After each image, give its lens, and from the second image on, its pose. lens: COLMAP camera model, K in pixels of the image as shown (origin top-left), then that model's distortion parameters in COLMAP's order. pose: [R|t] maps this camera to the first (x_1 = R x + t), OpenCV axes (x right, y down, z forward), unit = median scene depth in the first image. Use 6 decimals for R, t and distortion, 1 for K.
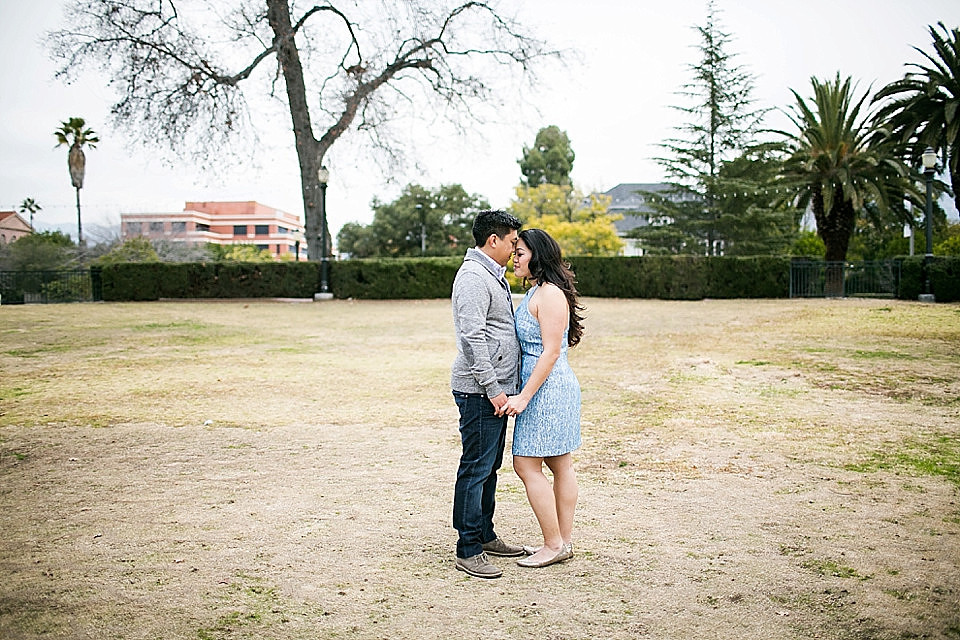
lens RADIAL K [[881.4, 0, 480.0], [0, 881.4, 320.0], [0, 0, 1]] dist [-0.088442, 0.075889]
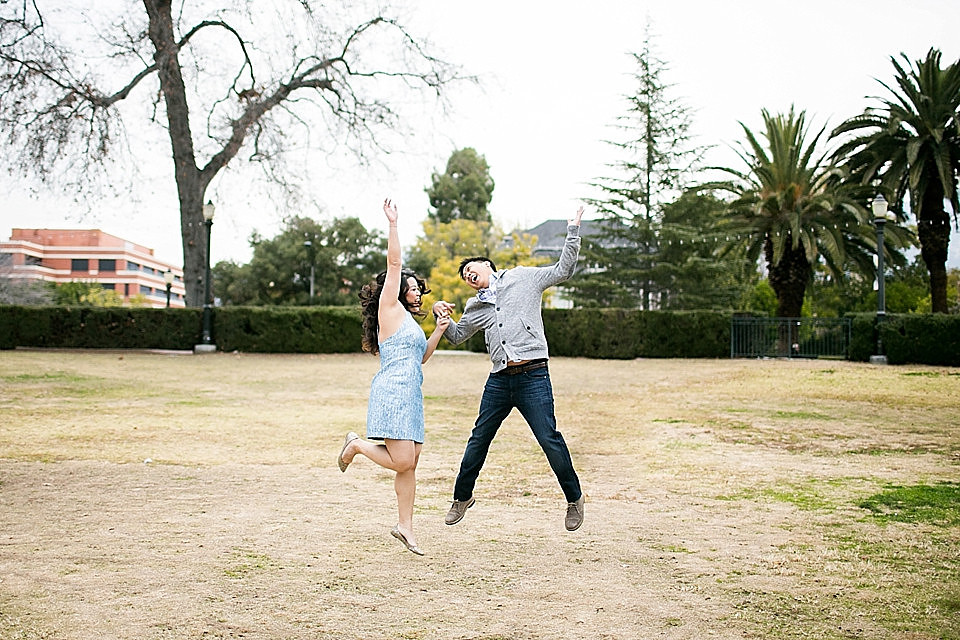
lens RADIAL K [[739.8, 0, 452.9], [0, 739.8, 322.1], [0, 0, 1]] dist [-0.053453, -0.000474]
pose [[0.997985, 0.017504, 0.060990, 0.024467], [-0.013724, 0.997991, -0.061857, -0.011948], [-0.061950, 0.060896, 0.996220, 0.271211]]
